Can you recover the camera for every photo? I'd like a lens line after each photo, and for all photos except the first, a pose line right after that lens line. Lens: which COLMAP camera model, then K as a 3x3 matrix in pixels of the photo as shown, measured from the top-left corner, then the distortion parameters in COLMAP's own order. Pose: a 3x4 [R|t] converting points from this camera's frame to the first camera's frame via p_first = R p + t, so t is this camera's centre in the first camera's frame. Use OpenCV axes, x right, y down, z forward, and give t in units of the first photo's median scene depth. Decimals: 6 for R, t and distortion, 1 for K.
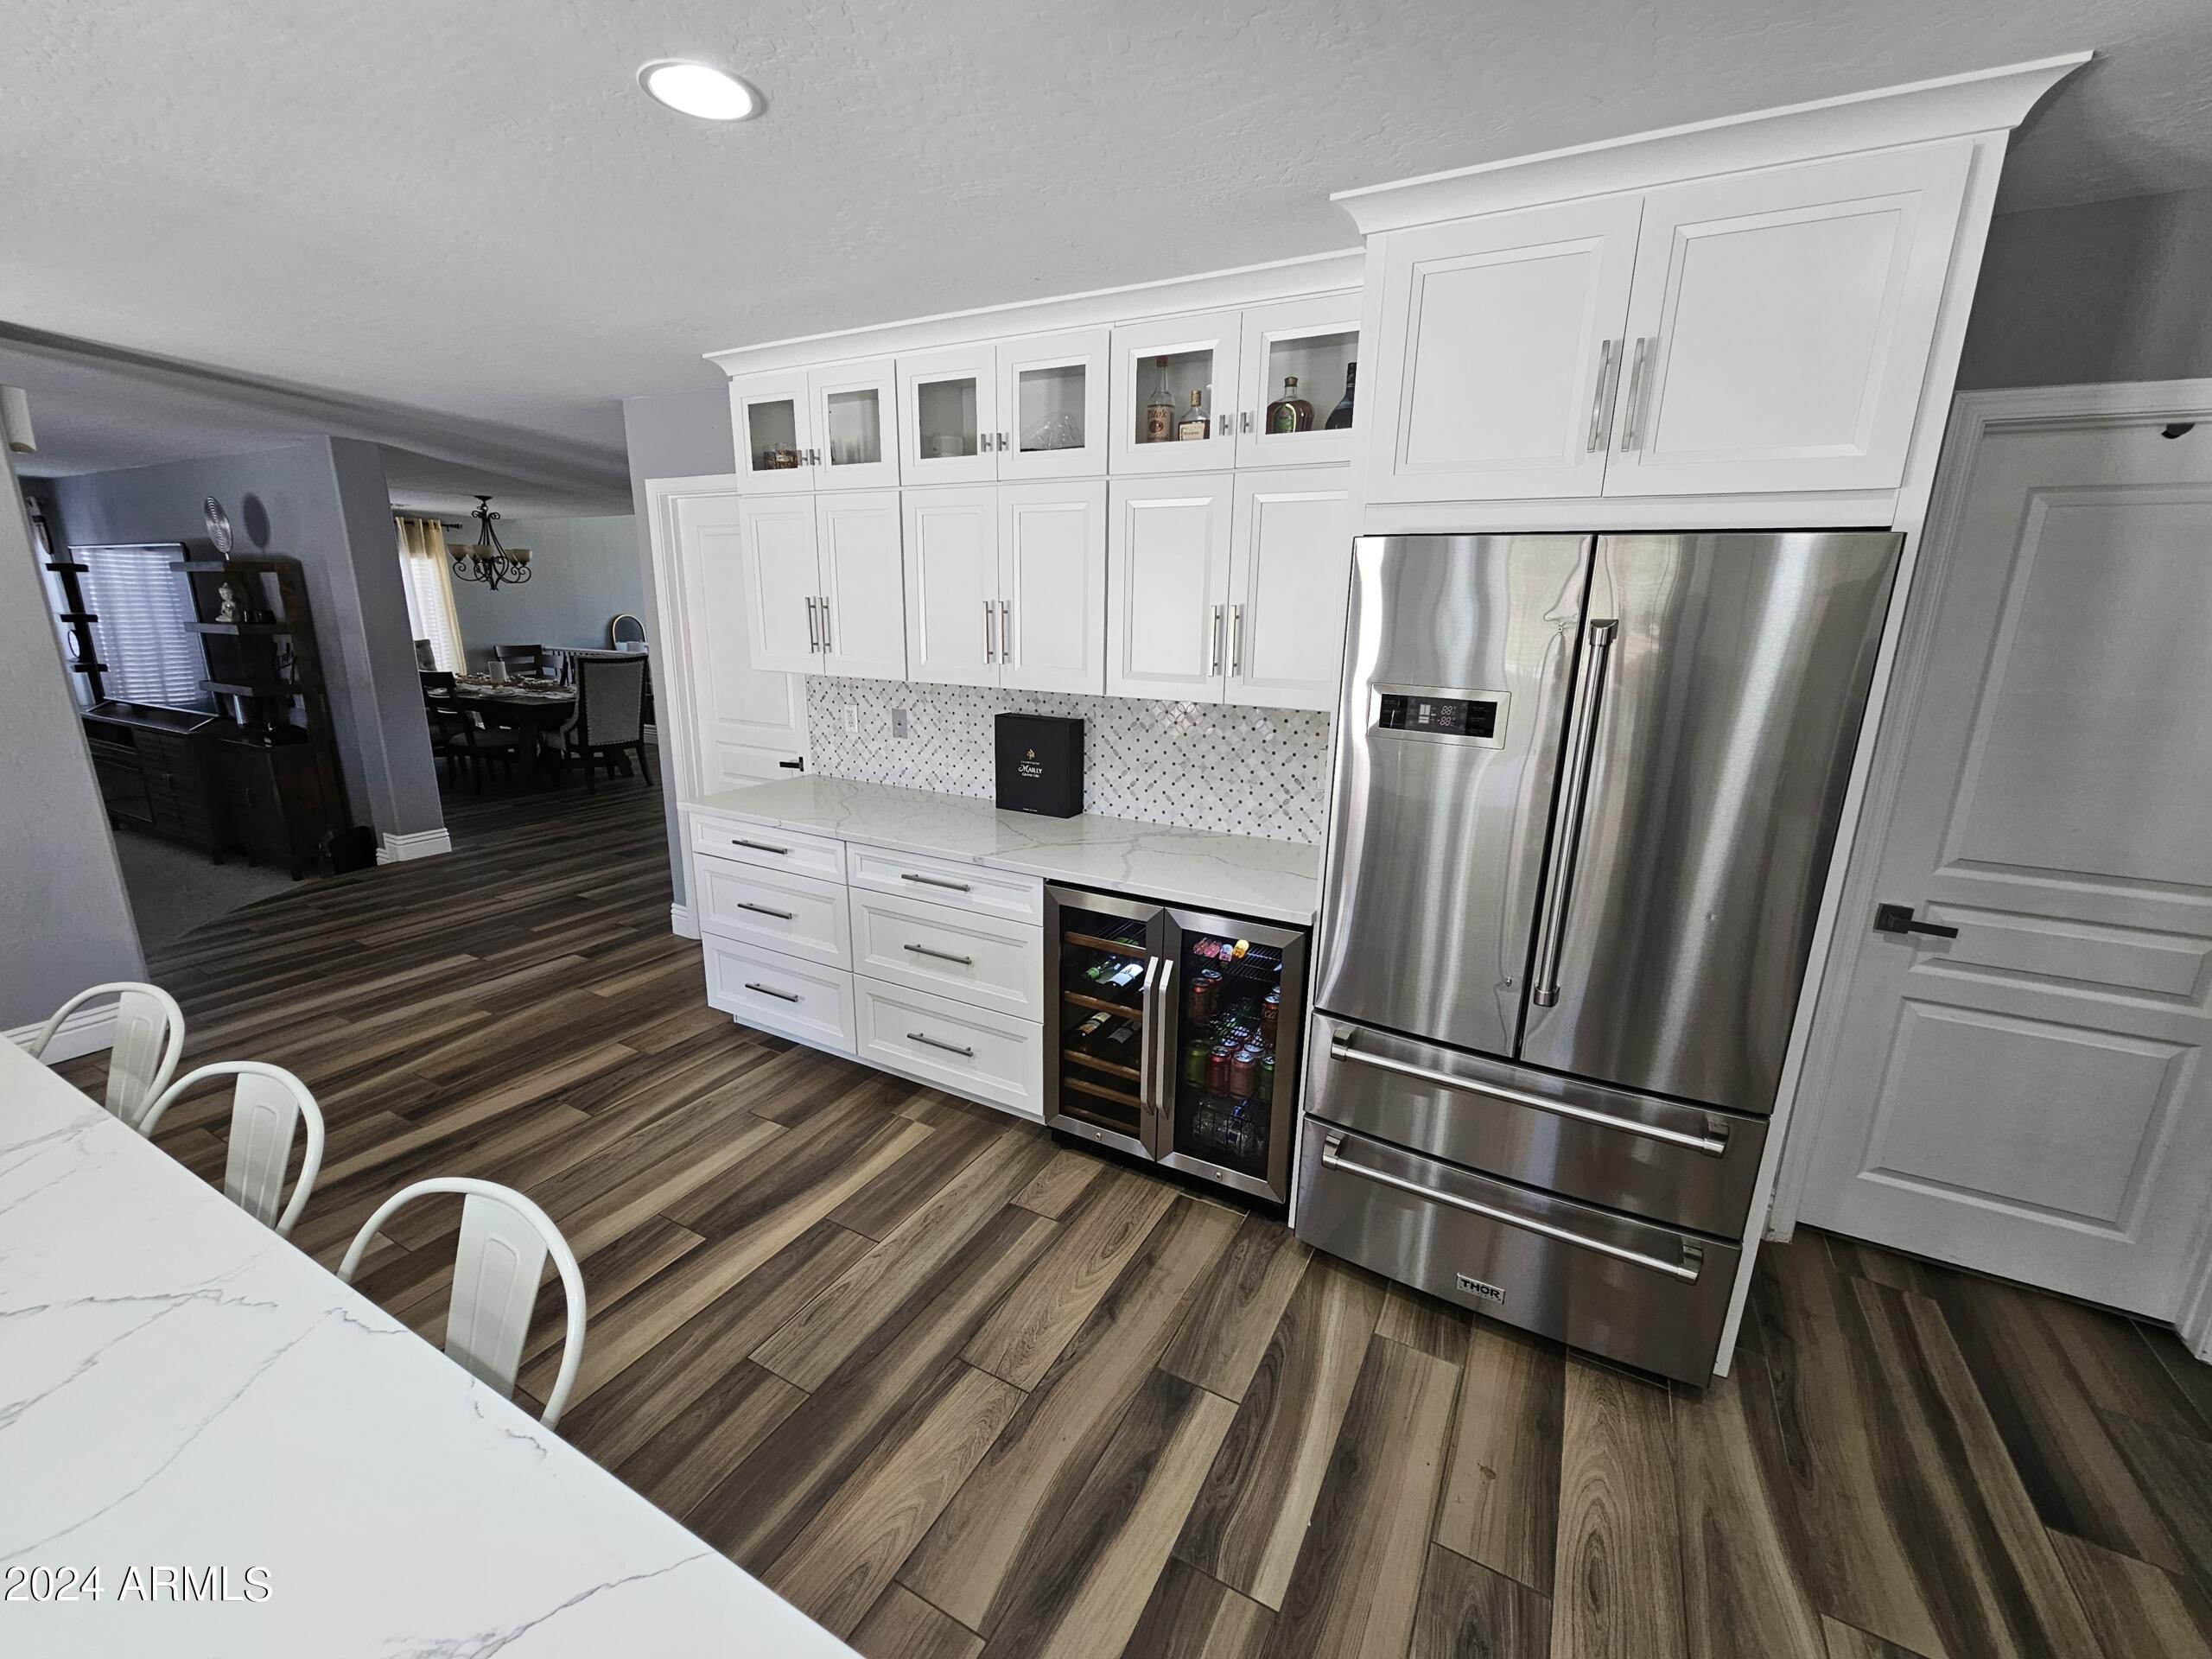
lens RADIAL K [[903.0, 0, 1117.0], [0, 903.0, 833.8], [0, 0, 1]] dist [-0.000417, -0.000234]
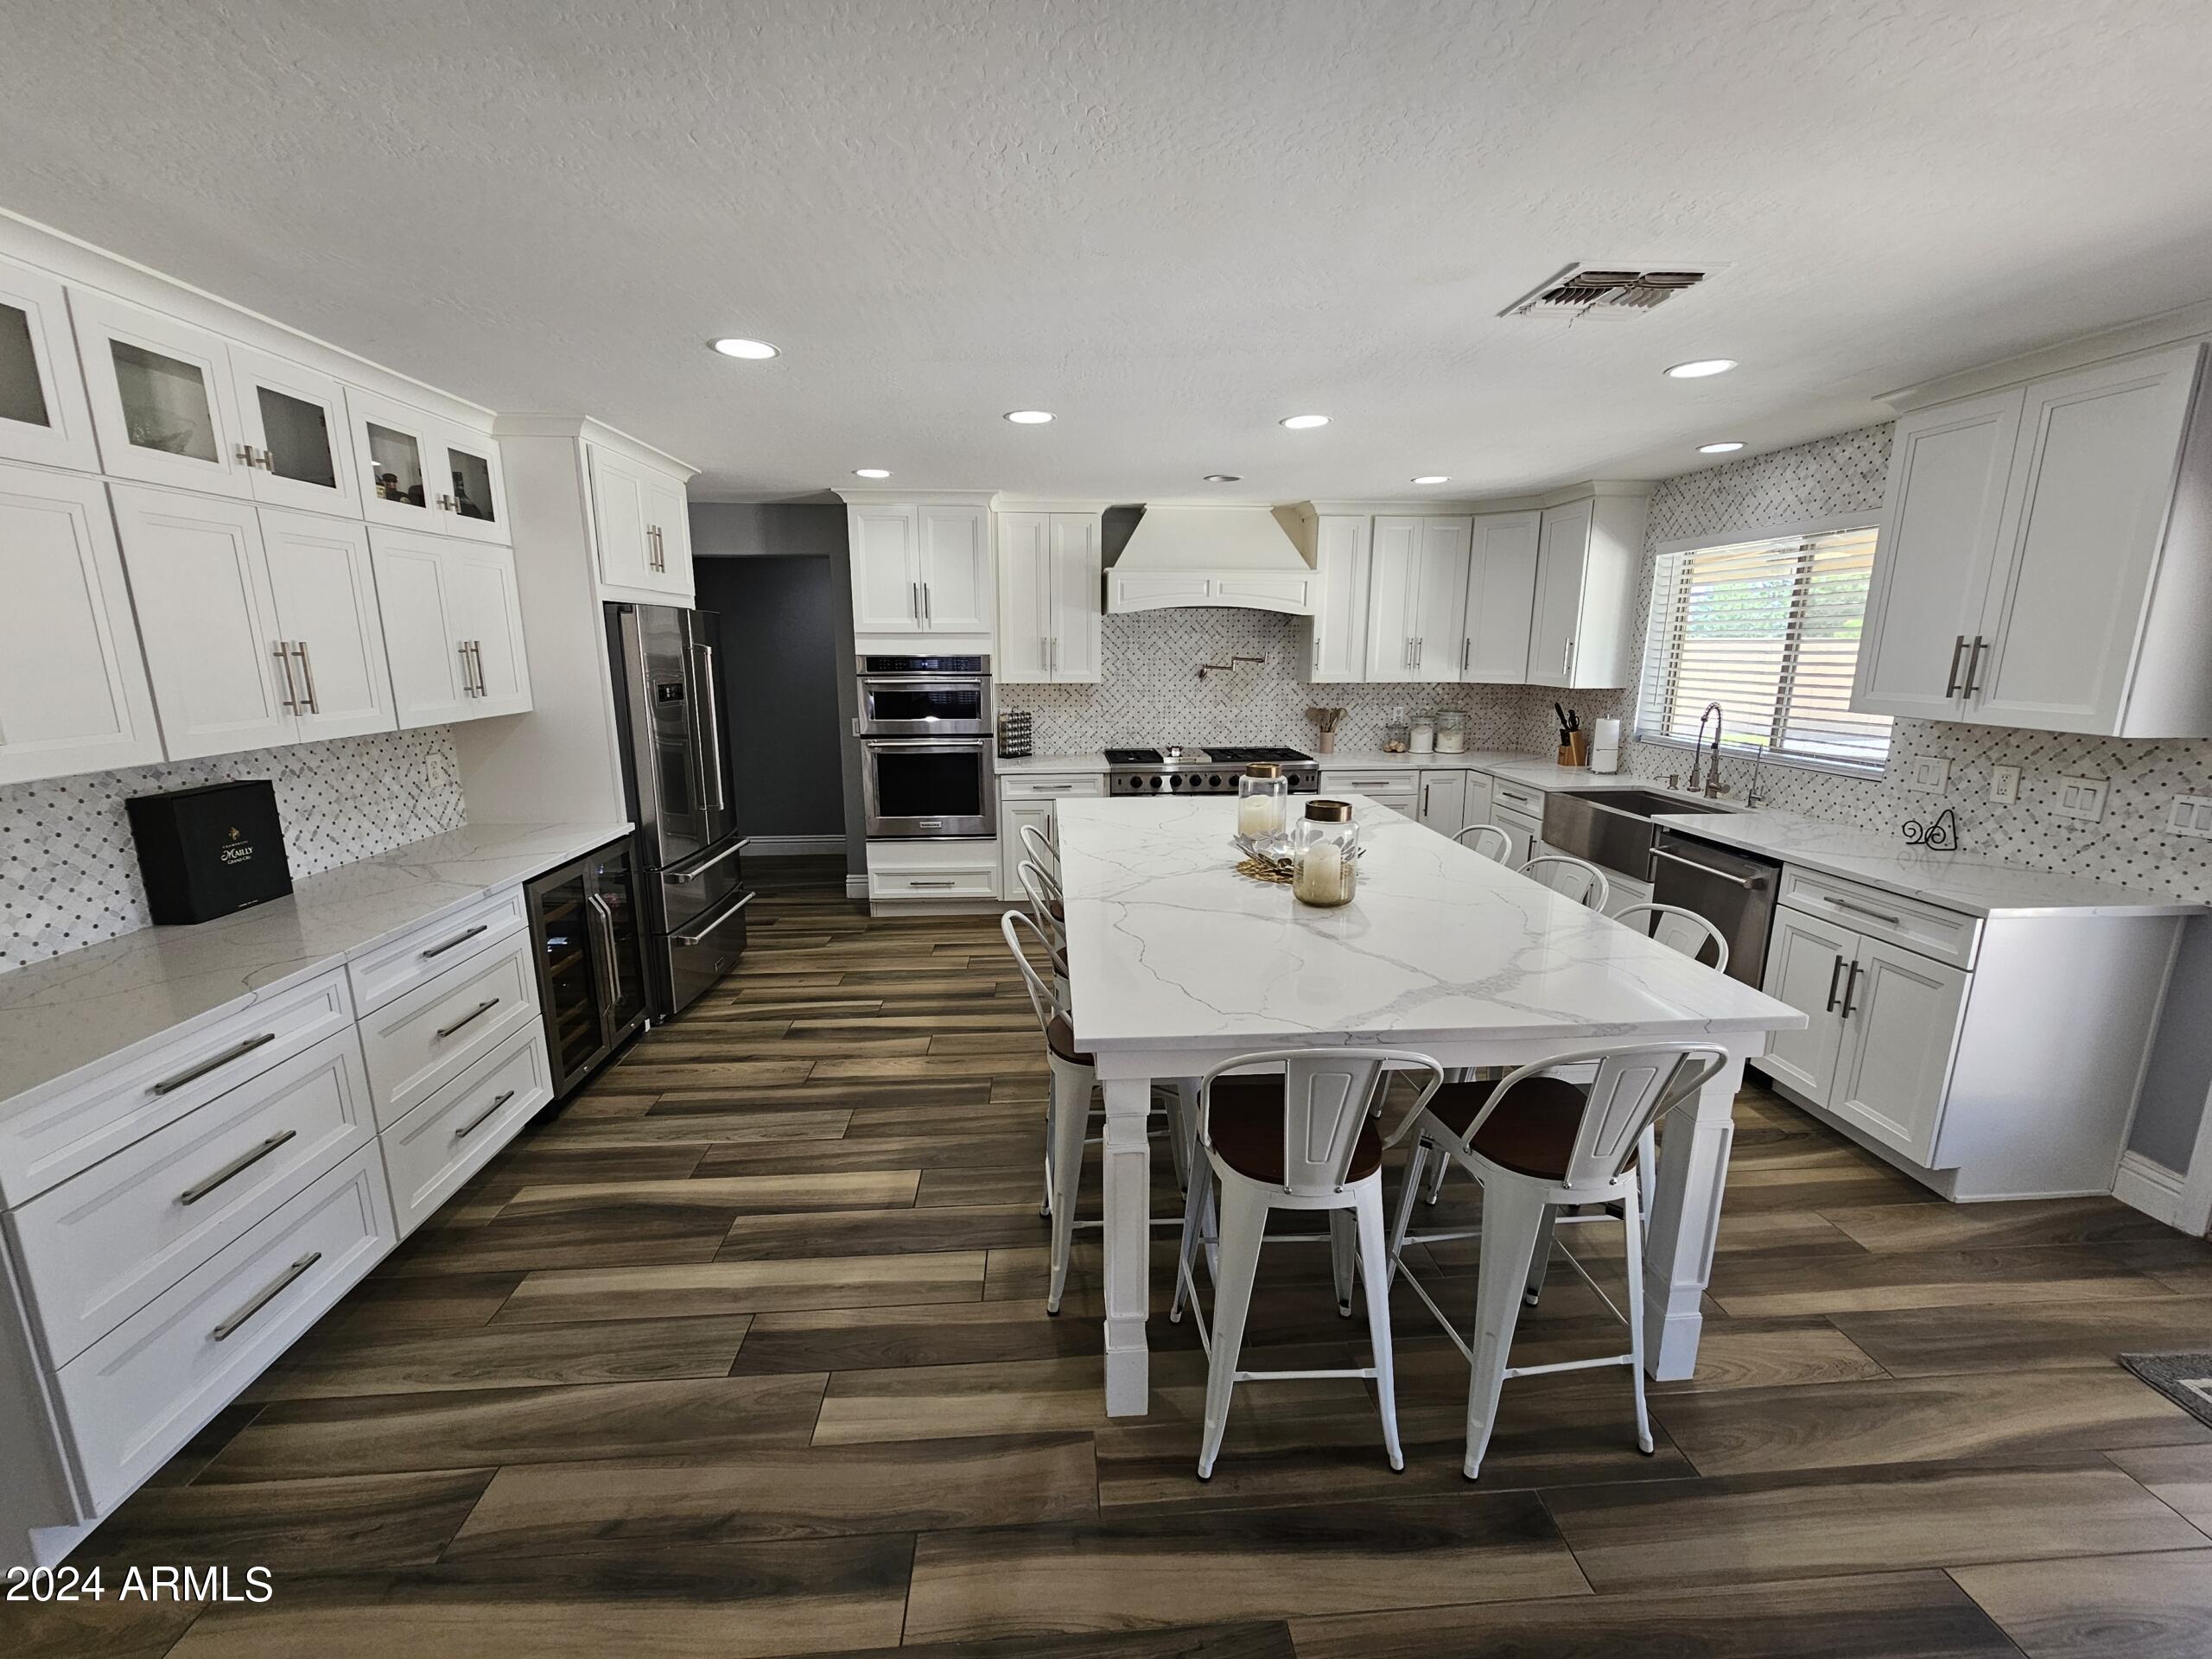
lens RADIAL K [[903.0, 0, 1112.9], [0, 903.0, 834.1], [0, 0, 1]] dist [-0.000417, -0.000234]
pose [[-0.537034, -0.196003, 0.820474, -1.234076], [0.197785, 0.916263, 0.348344, -0.224885], [-0.820046, 0.349350, -0.453297, 0.777998]]
